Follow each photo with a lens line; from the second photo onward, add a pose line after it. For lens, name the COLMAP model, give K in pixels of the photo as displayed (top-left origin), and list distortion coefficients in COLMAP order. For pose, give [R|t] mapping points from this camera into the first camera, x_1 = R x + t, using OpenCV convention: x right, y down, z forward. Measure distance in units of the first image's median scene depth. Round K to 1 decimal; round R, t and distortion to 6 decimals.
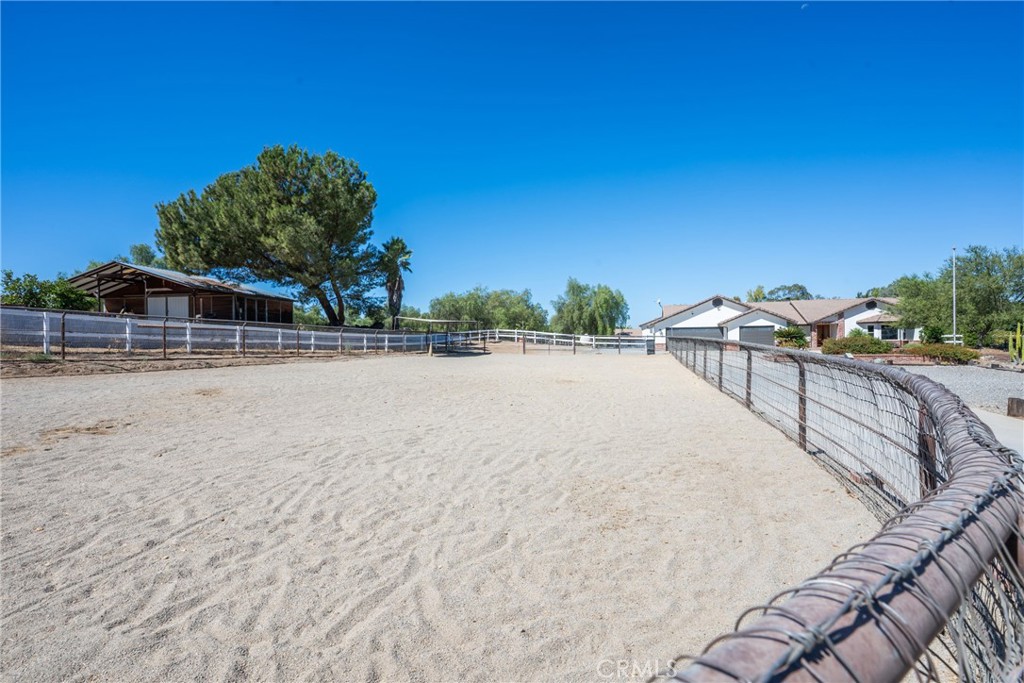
lens RADIAL K [[490.7, 0, 512.0], [0, 490.7, 341.5], [0, 0, 1]] dist [-0.003384, -0.000418]
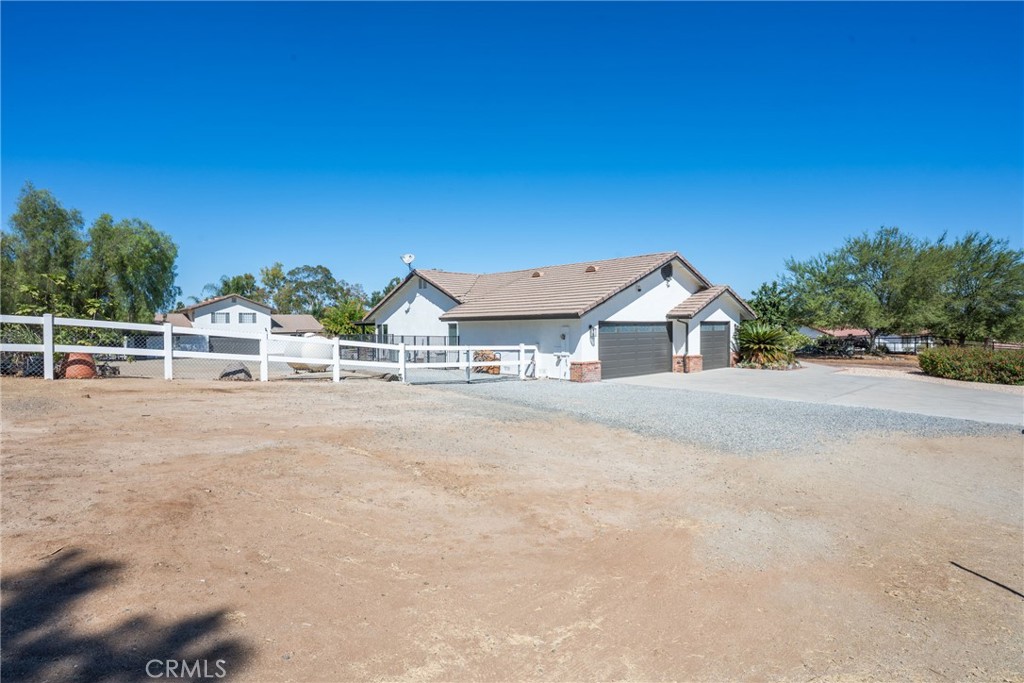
lens RADIAL K [[490.7, 0, 512.0], [0, 490.7, 341.5], [0, 0, 1]] dist [-0.003384, -0.000418]
pose [[0.507926, -0.020874, 0.861148, -0.071066], [-0.006559, 0.999584, 0.028098, -0.022601], [-0.861376, -0.019920, 0.507578, 0.857417]]
